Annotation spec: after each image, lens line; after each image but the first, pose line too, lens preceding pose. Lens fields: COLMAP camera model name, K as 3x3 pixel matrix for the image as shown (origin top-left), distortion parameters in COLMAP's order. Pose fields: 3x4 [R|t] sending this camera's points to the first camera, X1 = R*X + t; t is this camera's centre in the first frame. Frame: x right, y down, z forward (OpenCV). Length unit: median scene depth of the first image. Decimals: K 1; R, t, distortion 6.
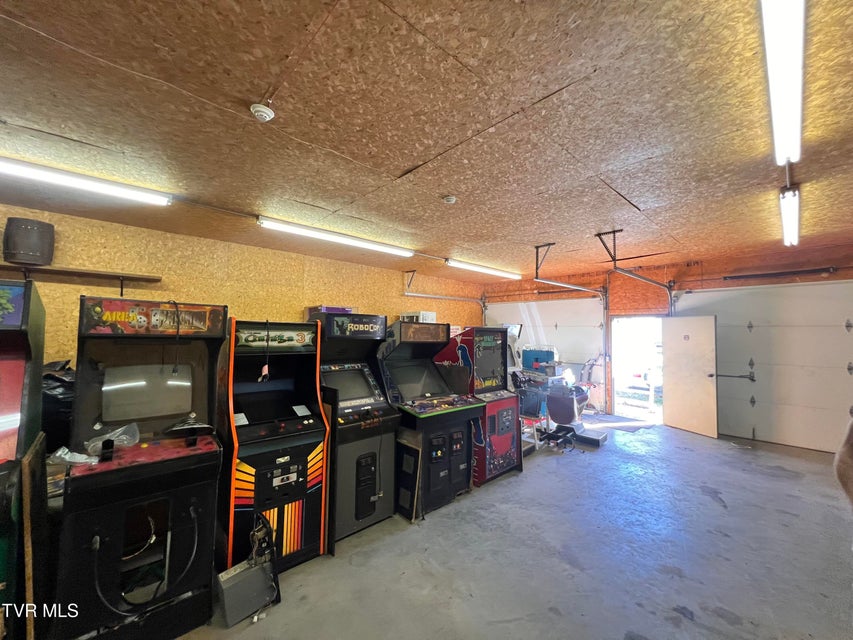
lens RADIAL K [[343.3, 0, 426.2], [0, 343.3, 318.5], [0, 0, 1]] dist [-0.002204, 0.001542]
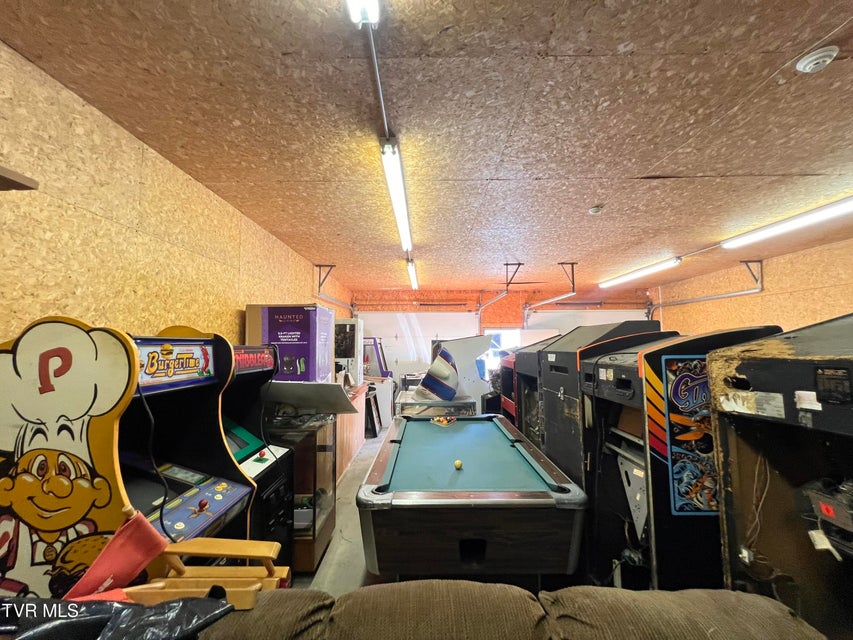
lens RADIAL K [[343.3, 0, 426.1], [0, 343.3, 320.7], [0, 0, 1]] dist [-0.002204, 0.001542]
pose [[0.674040, 0.031671, 0.738016, -0.618172], [-0.014152, 0.999451, -0.029965, 0.007354], [-0.738560, 0.009753, 0.674118, 0.430267]]
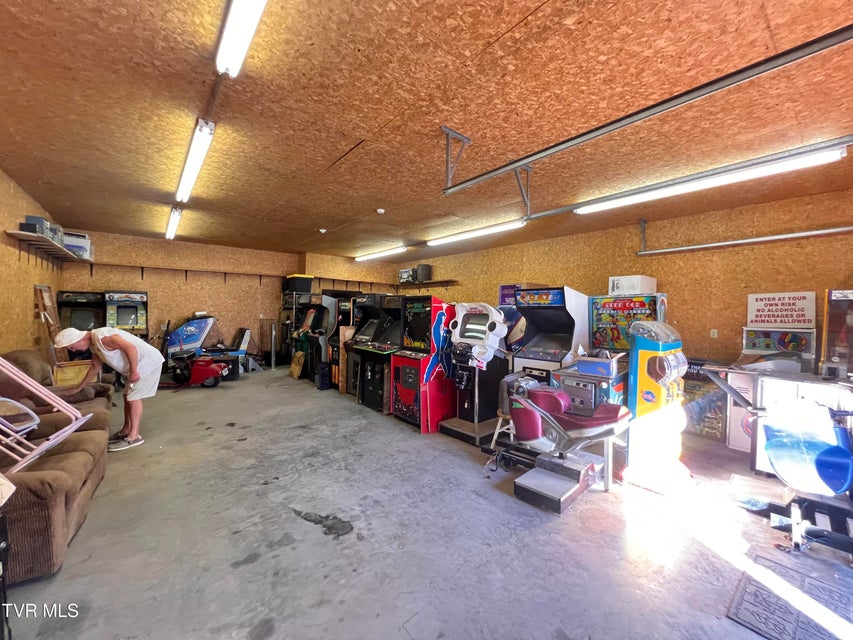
lens RADIAL K [[343.3, 0, 424.1], [0, 343.3, 315.9], [0, 0, 1]] dist [-0.002204, 0.001542]
pose [[-0.066688, 0.004265, -0.997765, 0.953914], [0.024513, 0.999696, 0.002634, 0.065097], [0.997473, -0.024282, -0.066772, 0.791765]]
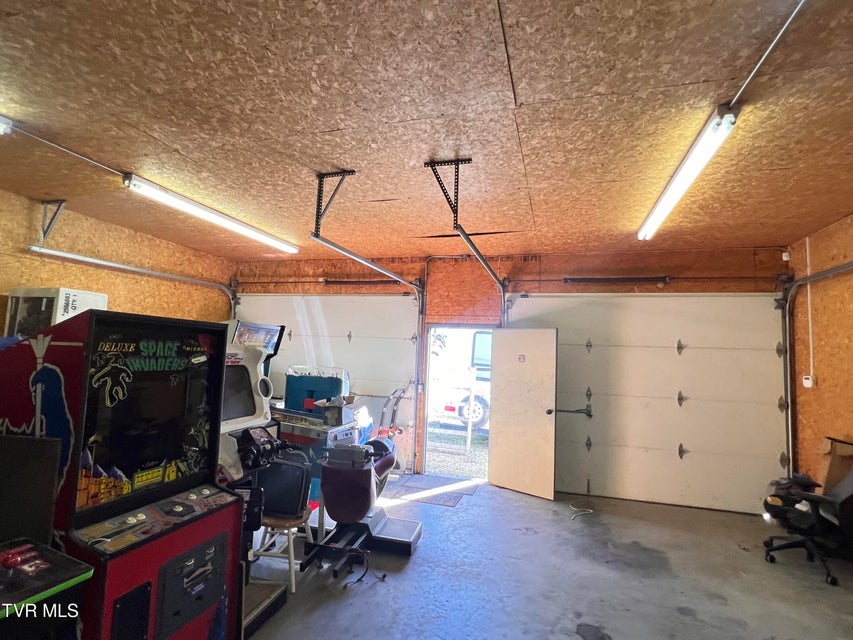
lens RADIAL K [[434.7, 0, 426.8], [0, 434.7, 319.6], [0, 0, 1]] dist [-0.001316, -0.001226]
pose [[0.860882, 0.063931, 0.504772, 0.137996], [-0.050336, 0.997909, -0.040540, 0.023628], [-0.506308, 0.009492, 0.862300, 0.343758]]
